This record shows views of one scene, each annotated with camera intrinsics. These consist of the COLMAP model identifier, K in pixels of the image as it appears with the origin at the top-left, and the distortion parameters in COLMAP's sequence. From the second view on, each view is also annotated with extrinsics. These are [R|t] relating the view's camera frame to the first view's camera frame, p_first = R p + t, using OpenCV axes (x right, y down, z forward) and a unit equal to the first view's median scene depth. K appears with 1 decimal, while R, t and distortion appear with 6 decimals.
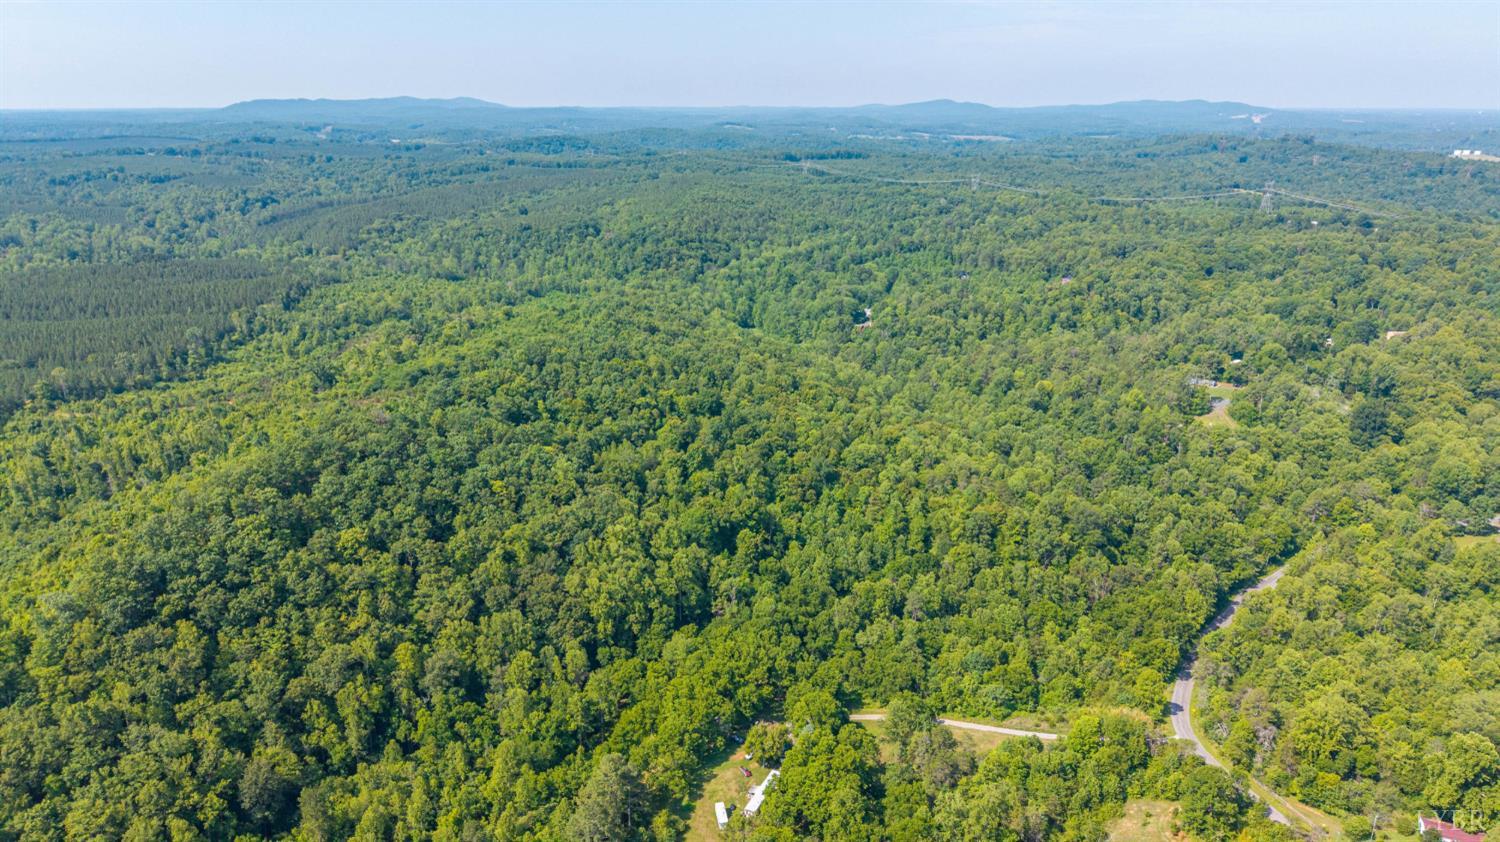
lens RADIAL K [[997.7, 0, 750.0], [0, 997.7, 421.0], [0, 0, 1]] dist [0.038561, -0.044952]
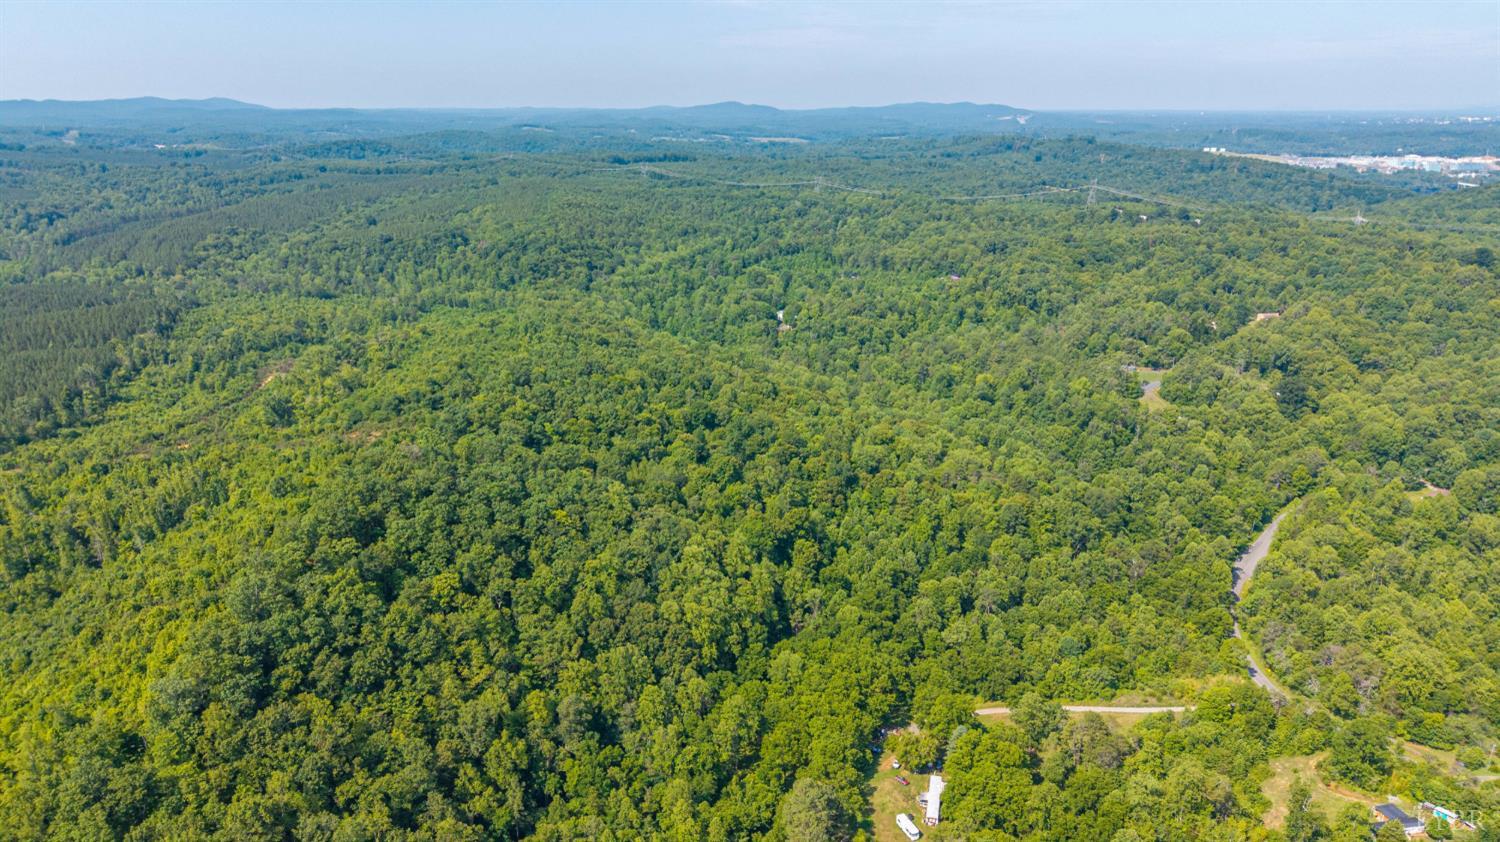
lens RADIAL K [[997.7, 0, 750.0], [0, 997.7, 421.0], [0, 0, 1]] dist [0.038561, -0.044952]
pose [[0.978896, -0.061407, 0.194916, -0.230761], [0.061677, 0.998085, 0.004692, -0.016603], [-0.194831, 0.007429, 0.980809, 0.029325]]
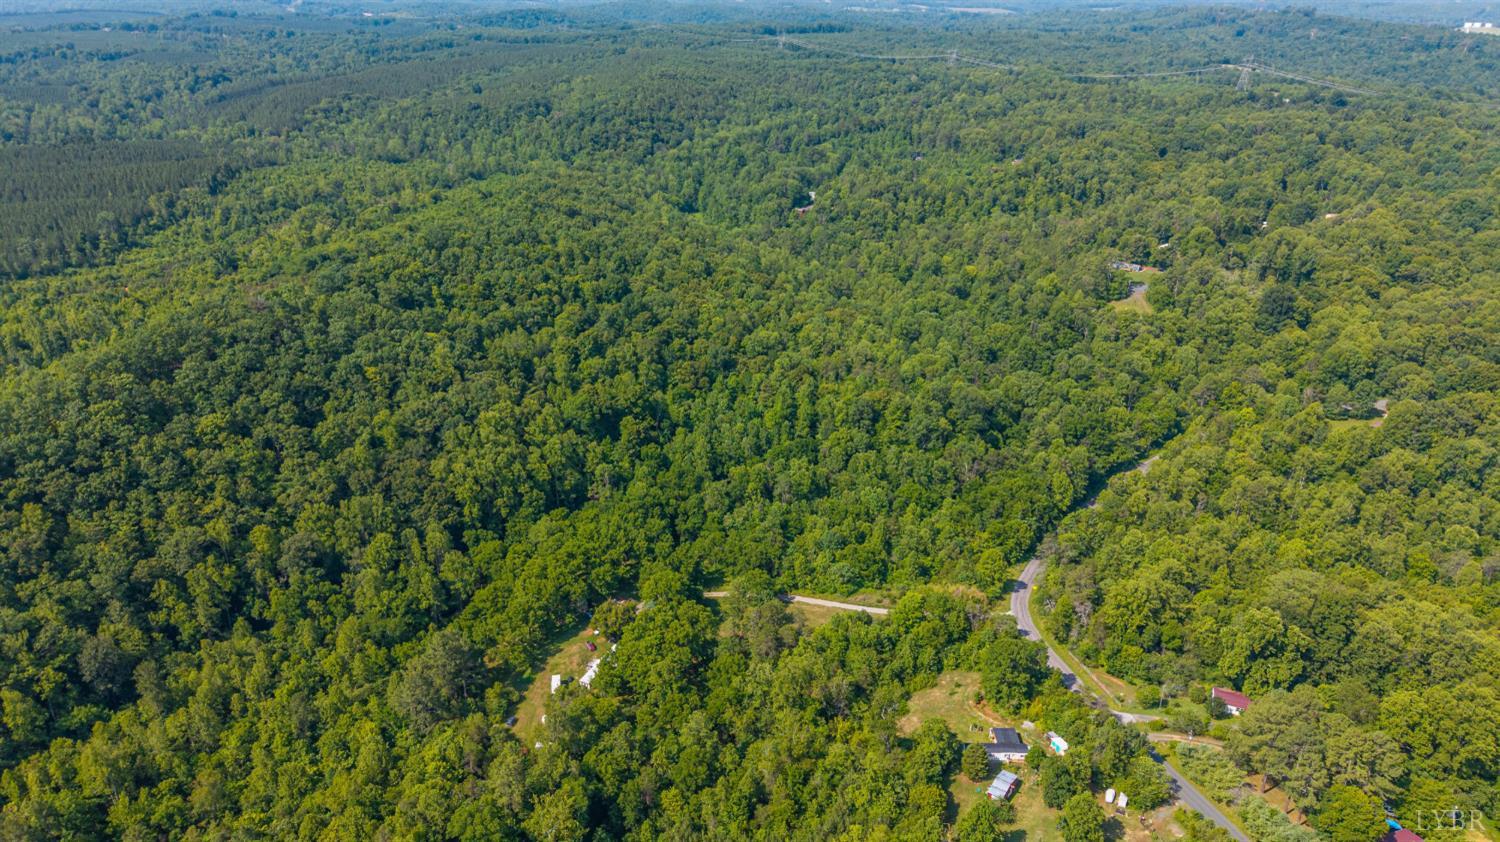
lens RADIAL K [[1001.0, 0, 750.0], [0, 1001.0, 421.0], [0, 0, 1]] dist [0.027631, -0.028798]
pose [[0.999998, -0.001840, 0.000584, 0.112914], [0.001763, 0.993715, 0.111926, 0.001592], [-0.000786, -0.111925, 0.993716, -0.003113]]
